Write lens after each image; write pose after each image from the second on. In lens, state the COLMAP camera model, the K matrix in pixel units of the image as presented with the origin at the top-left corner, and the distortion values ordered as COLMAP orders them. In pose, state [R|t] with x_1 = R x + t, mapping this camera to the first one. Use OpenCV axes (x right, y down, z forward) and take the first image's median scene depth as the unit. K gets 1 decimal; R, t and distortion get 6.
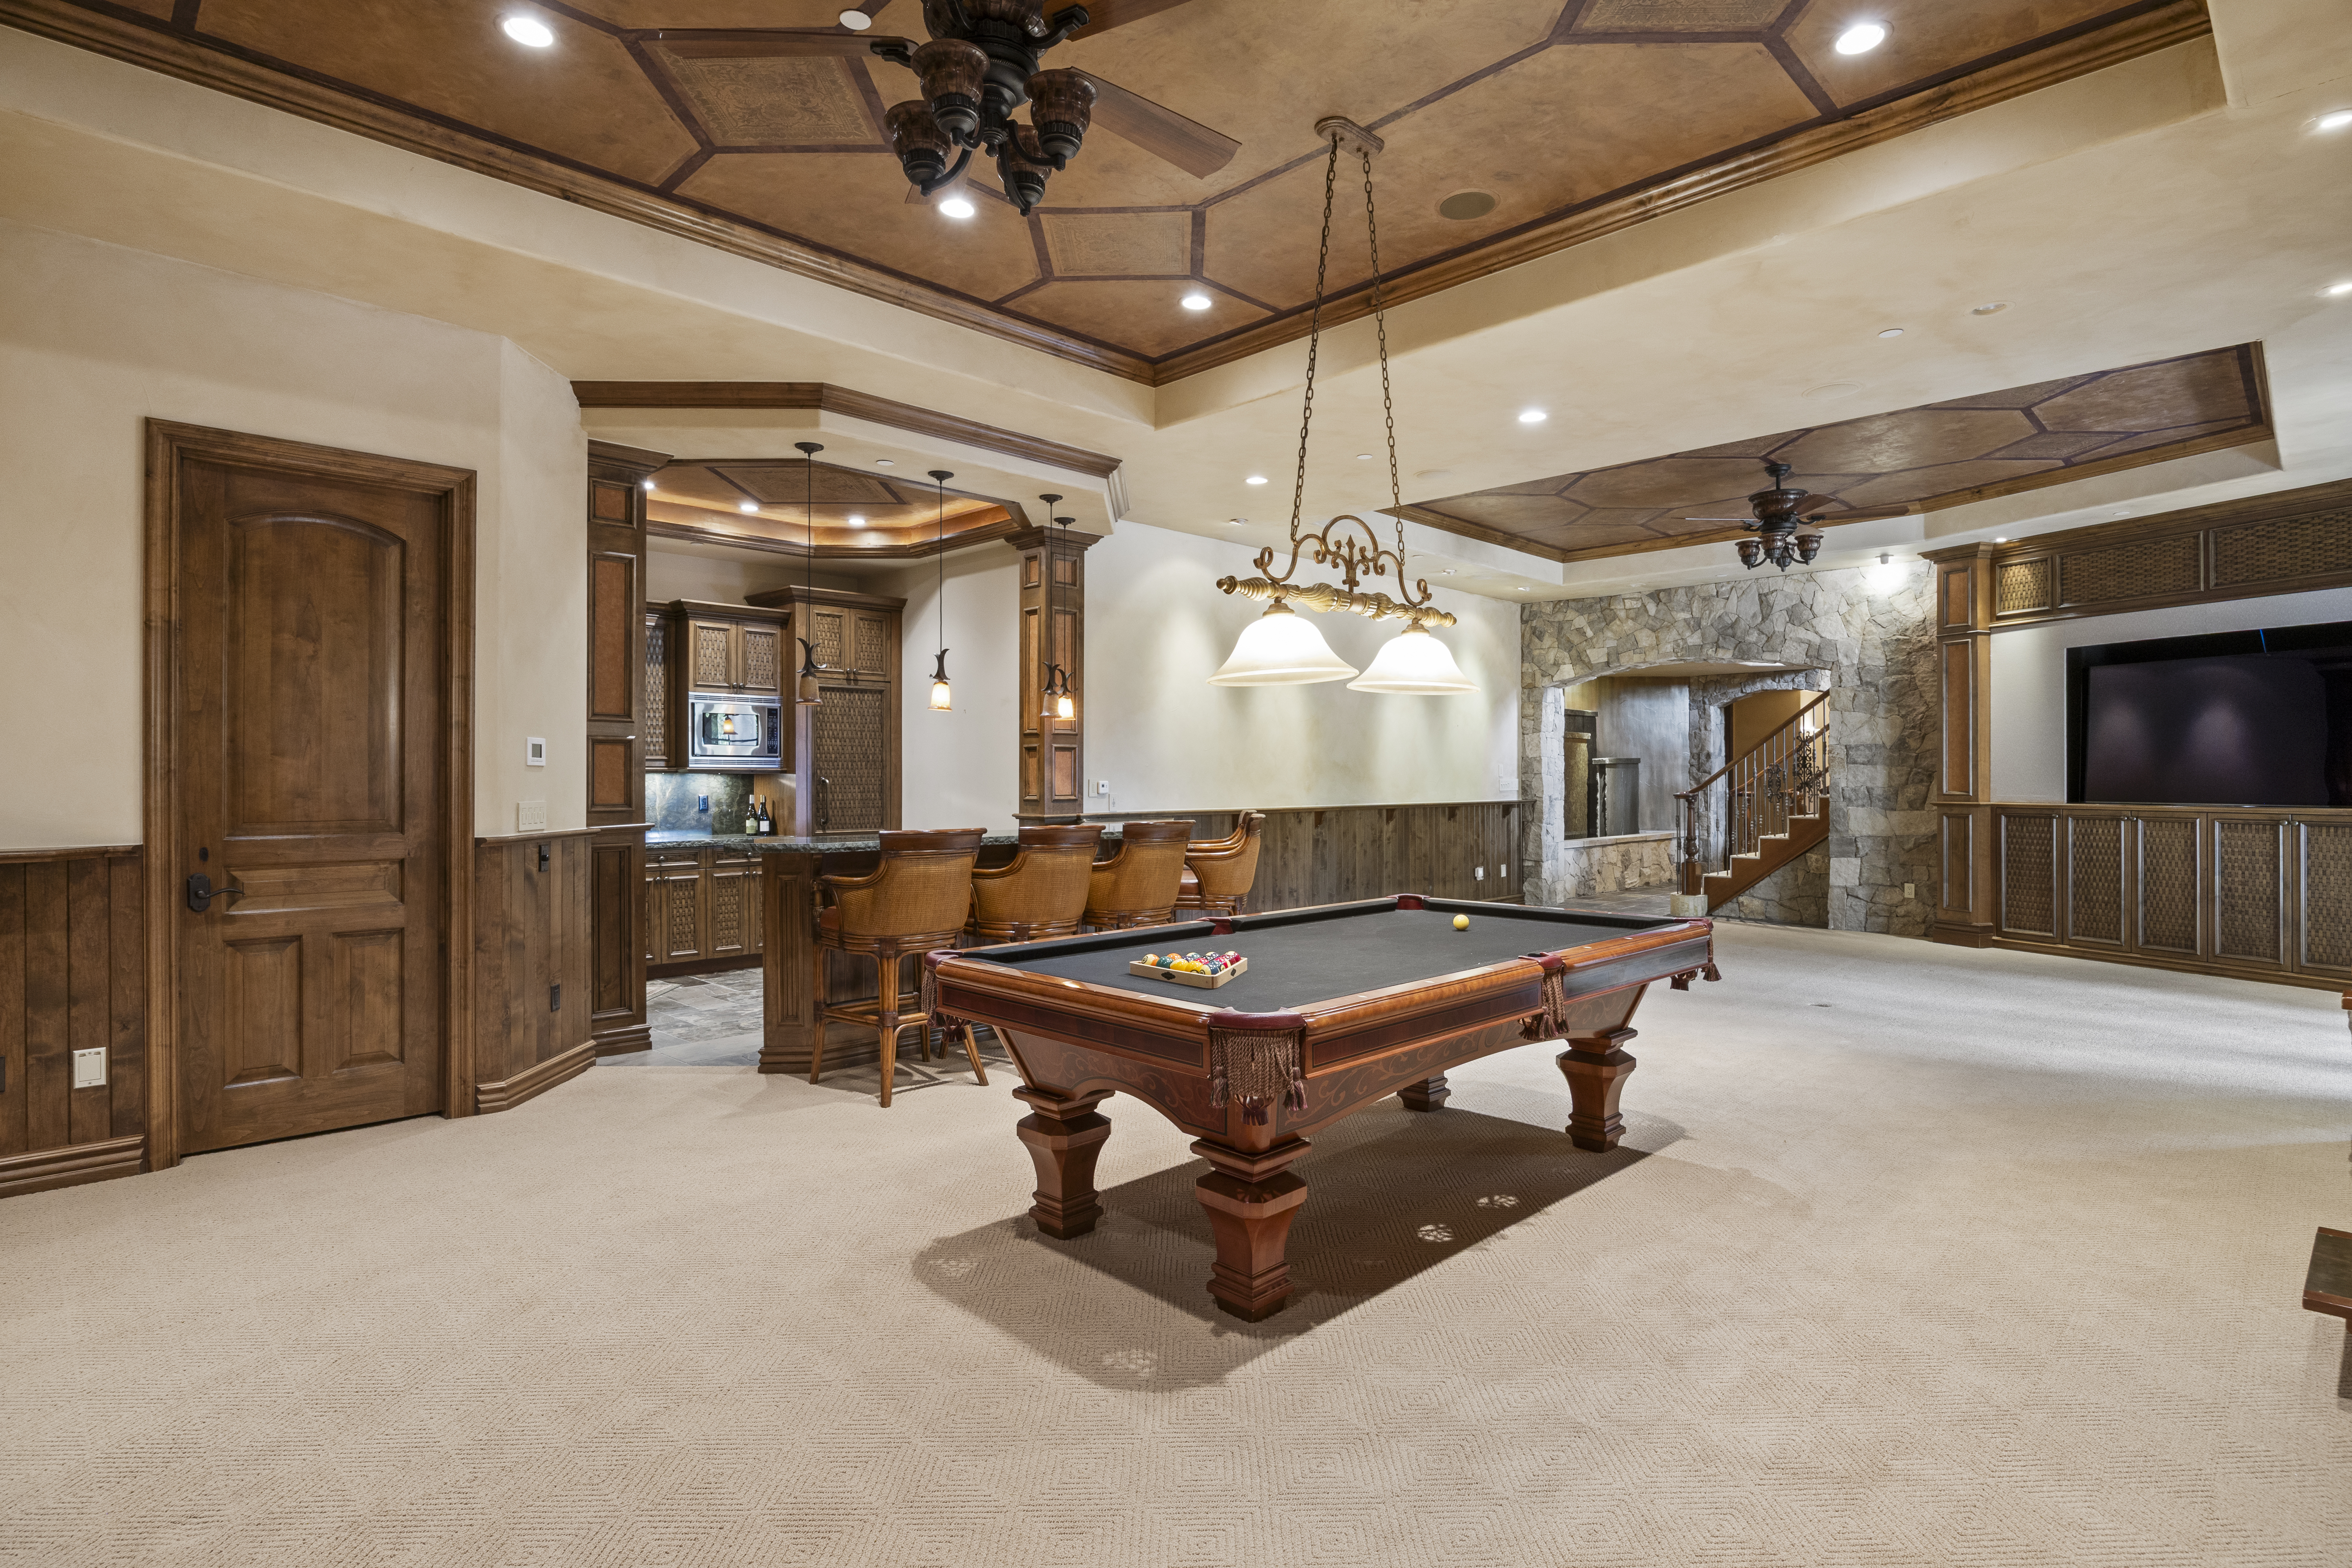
lens RADIAL K [[1186.2, 0, 1179.7], [0, 1186.2, 779.7], [0, 0, 1]] dist [-0.012125, 0.000488]
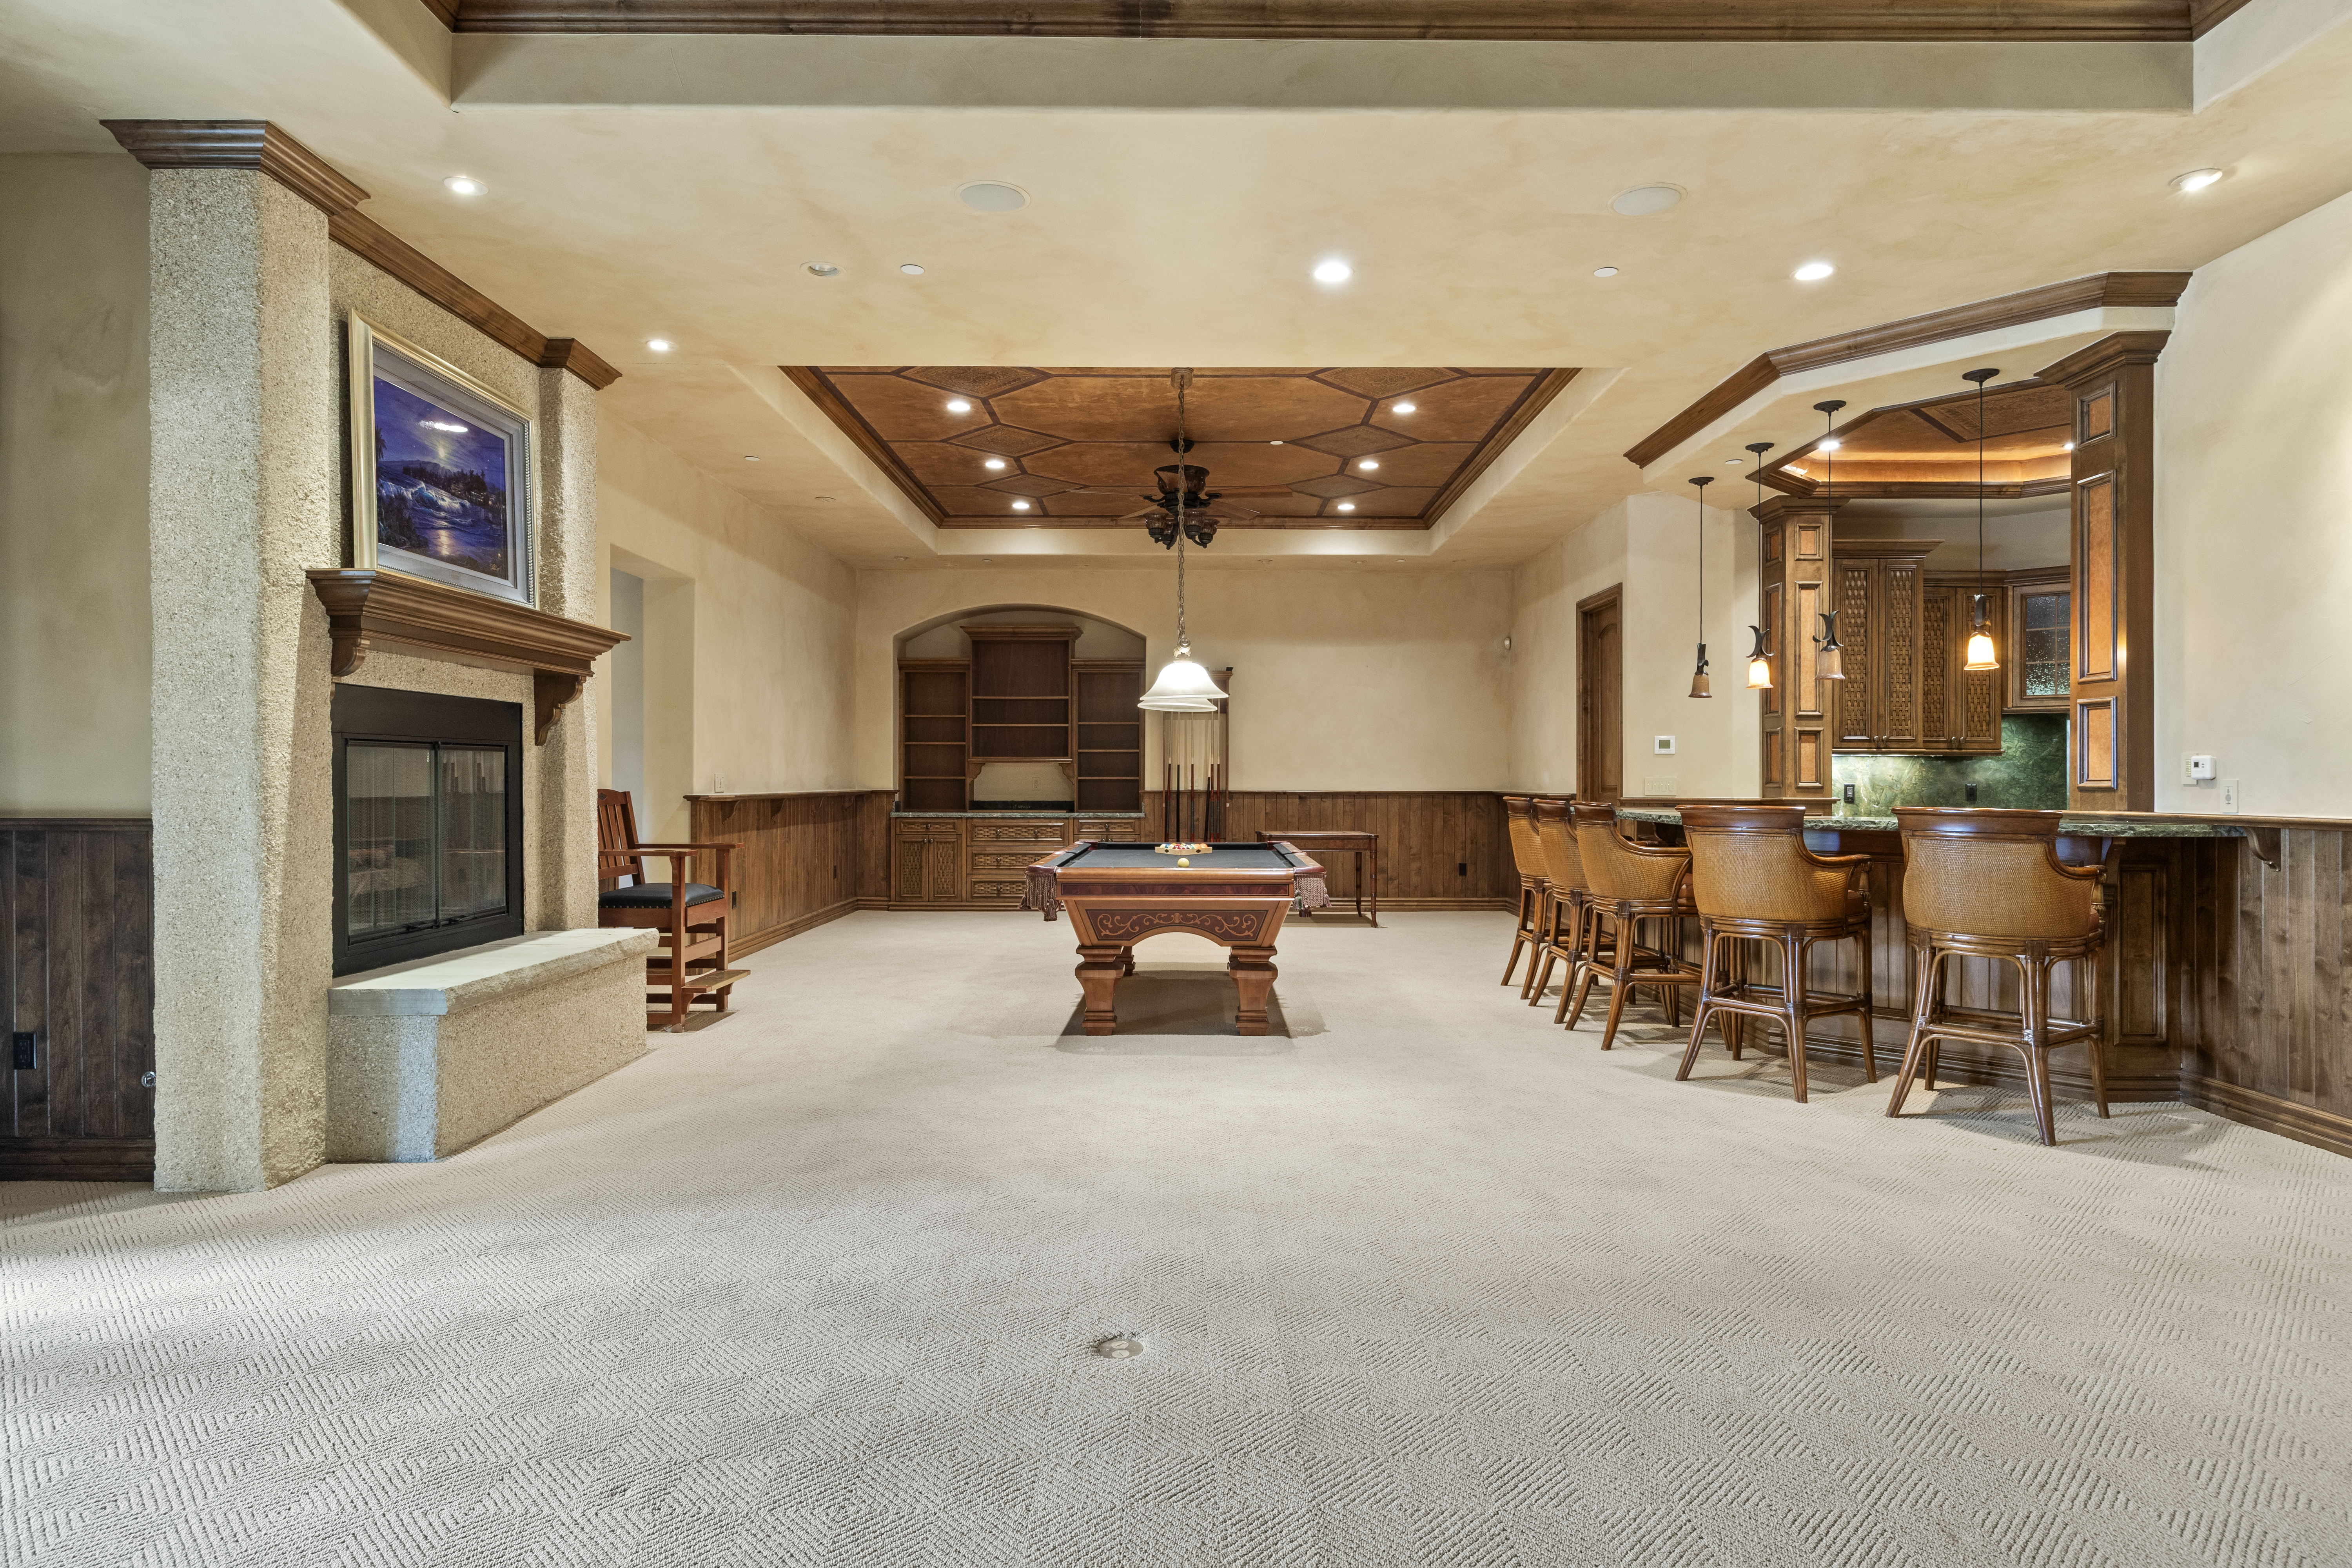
lens RADIAL K [[1297.0, 0, 1176.4], [0, 1297.0, 778.3], [0, 0, 1]] dist [-0.002206, -0.001690]
pose [[-0.713881, 0.000559, -0.700266, 1.234413], [-0.001855, 0.999995, 0.002689, 0.018630], [0.700264, 0.003219, -0.713877, 1.980299]]
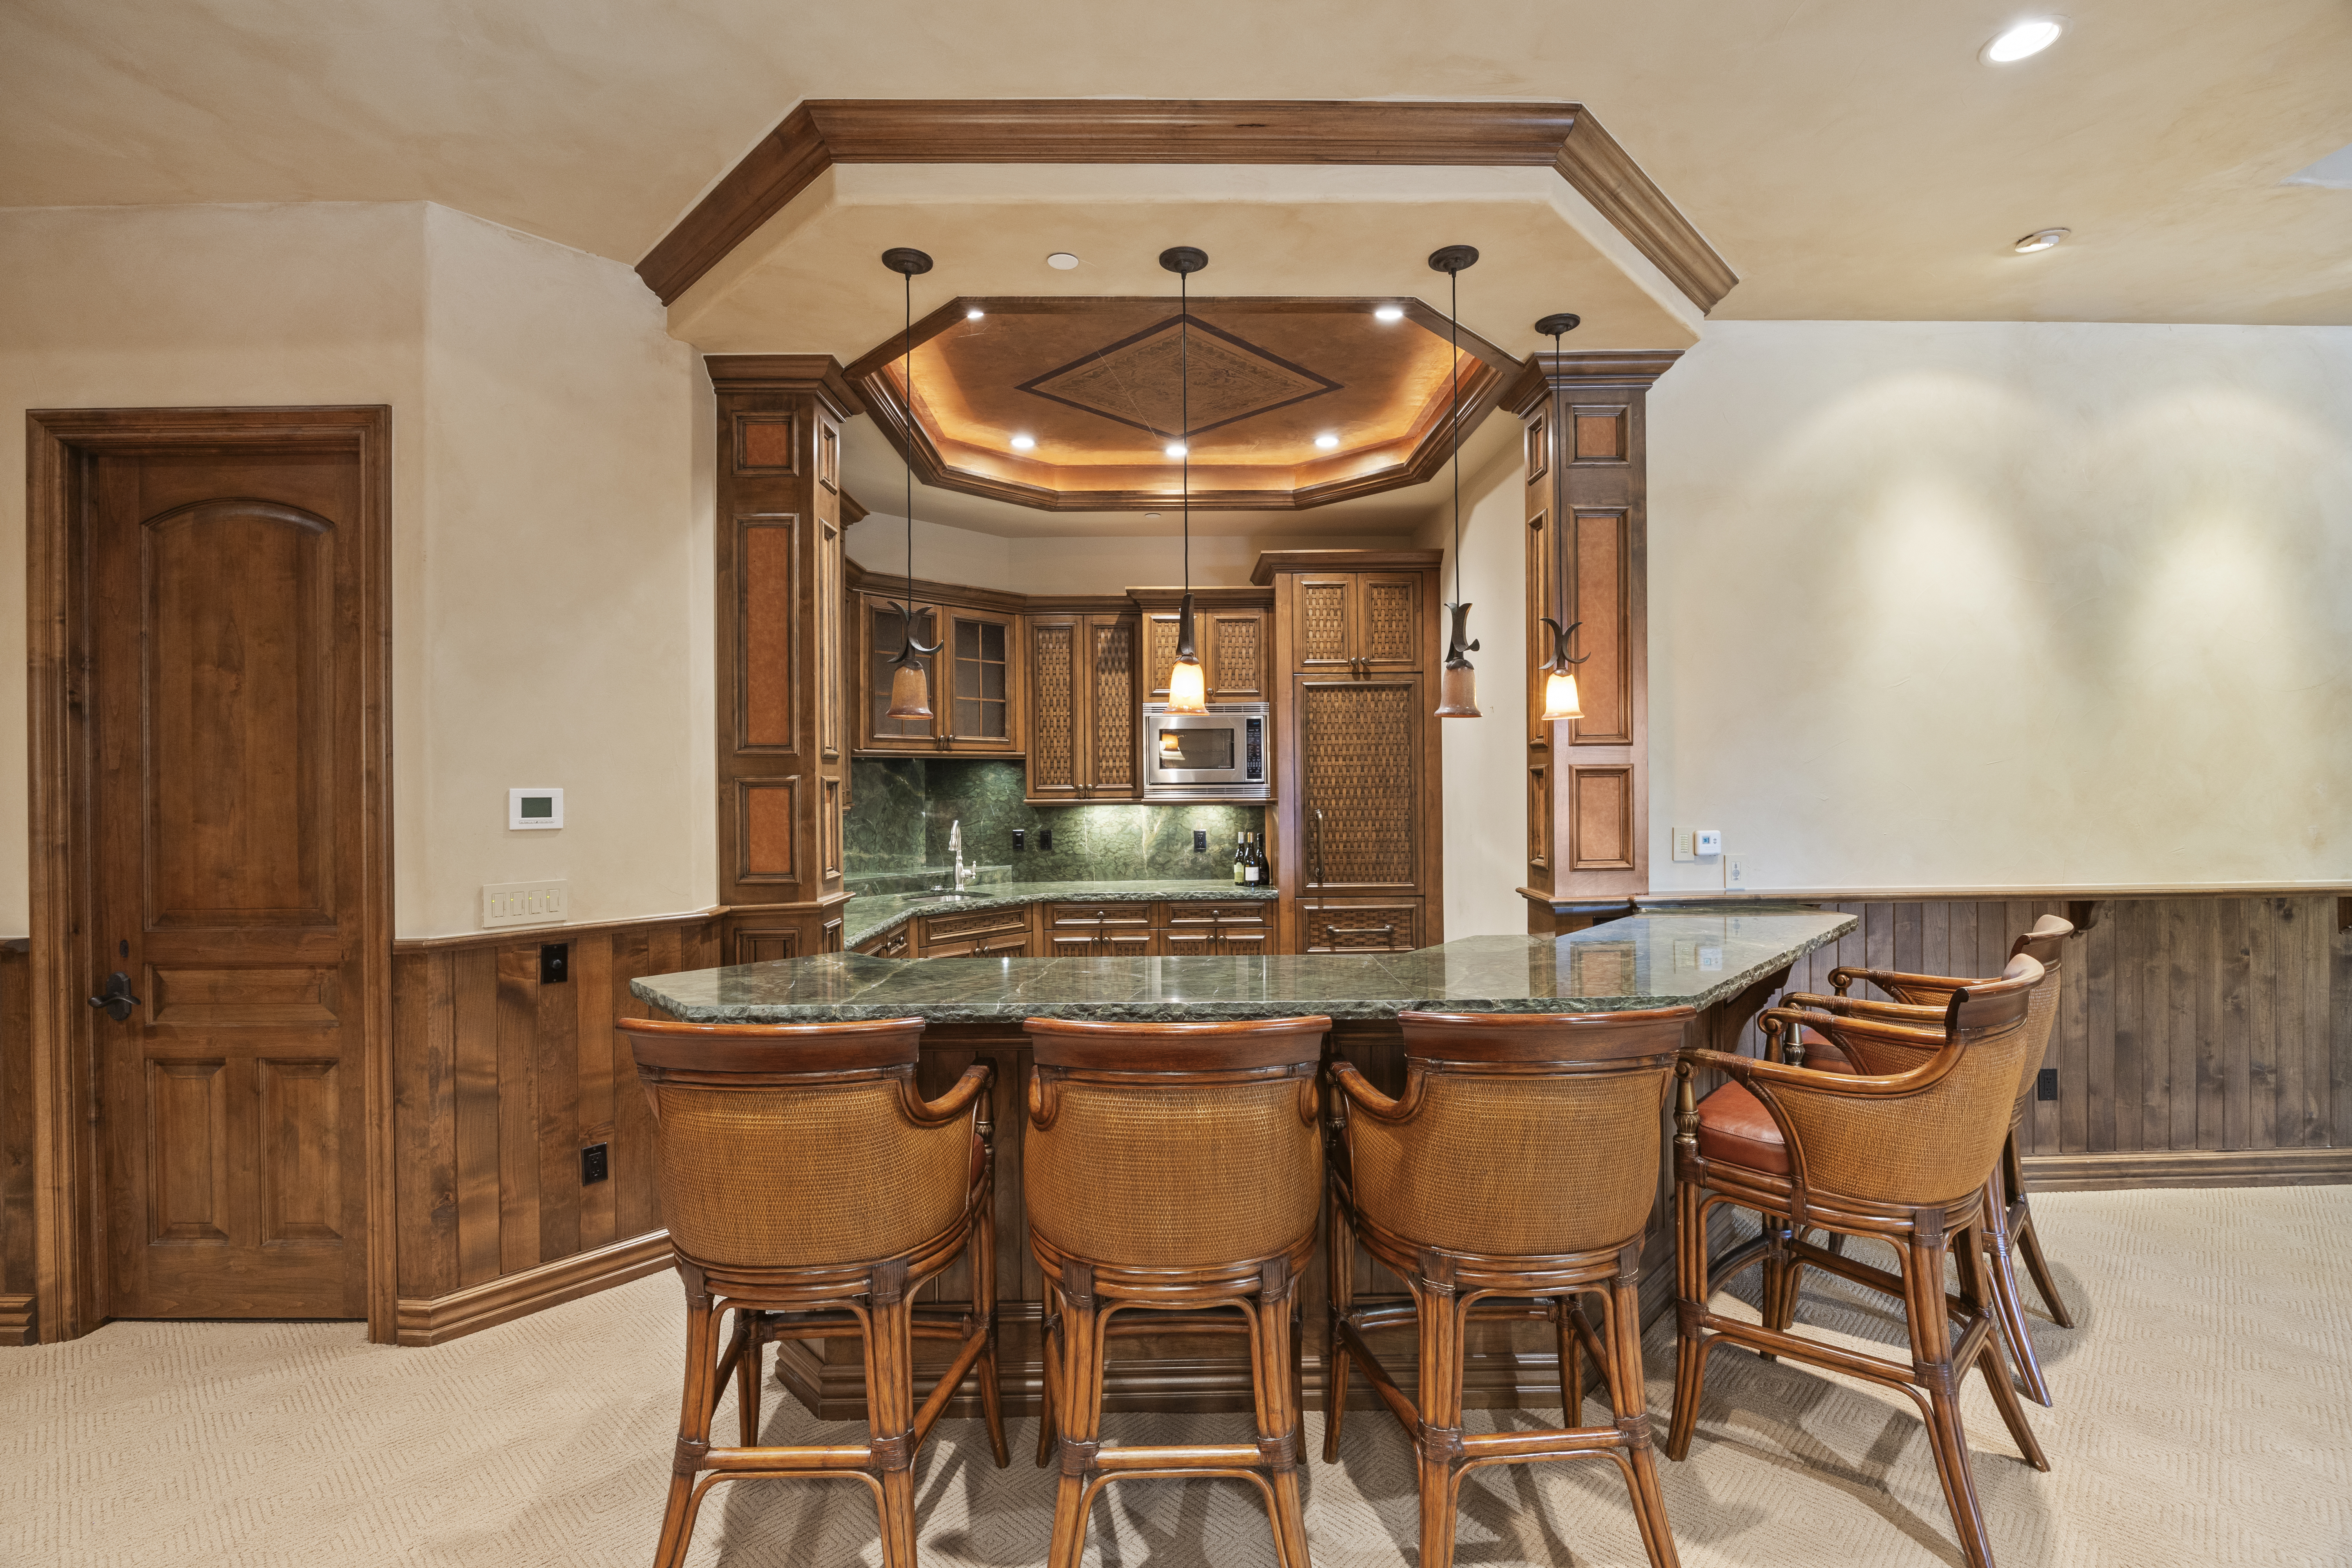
lens RADIAL K [[1032.3, 0, 1177.4], [0, 1032.3, 779.7], [0, 0, 1]] dist [-0.013161, 0.000269]
pose [[0.713871, -0.004880, -0.700260, 0.153114], [0.008101, 0.999966, 0.001290, -0.043094], [0.700230, -0.006594, 0.713887, 0.938274]]
